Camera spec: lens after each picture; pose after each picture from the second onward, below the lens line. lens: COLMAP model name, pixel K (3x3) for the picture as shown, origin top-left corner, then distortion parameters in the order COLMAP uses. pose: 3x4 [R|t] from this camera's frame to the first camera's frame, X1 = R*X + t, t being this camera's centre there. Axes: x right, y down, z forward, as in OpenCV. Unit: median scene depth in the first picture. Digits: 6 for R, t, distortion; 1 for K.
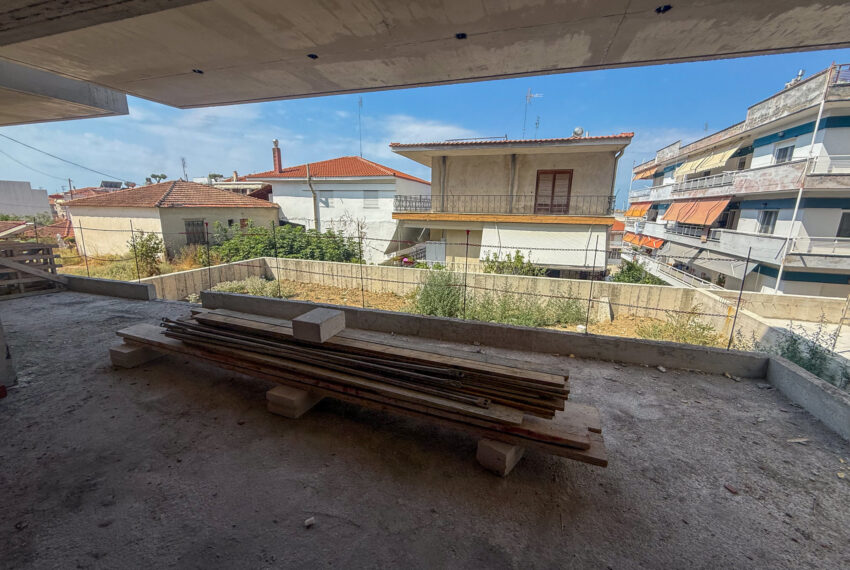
lens RADIAL K [[338.5, 0, 423.0], [0, 338.5, 285.3], [0, 0, 1]] dist [-0.001217, 0.000269]
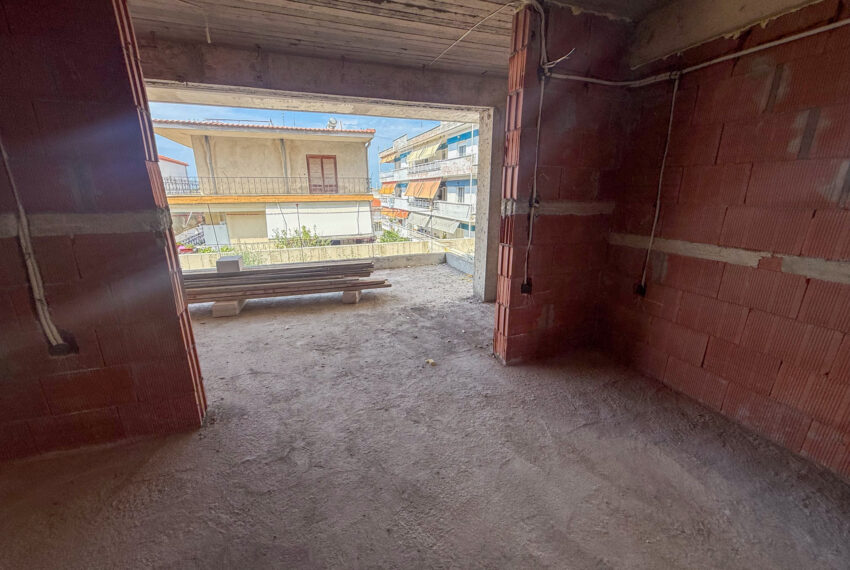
lens RADIAL K [[338.5, 0, 423.0], [0, 338.5, 285.3], [0, 0, 1]] dist [-0.001217, 0.000269]
pose [[0.793310, -0.184158, 0.580297, -0.089571], [0.151659, 0.982884, 0.104591, 0.031173], [-0.589626, 0.005035, 0.807661, -0.144518]]
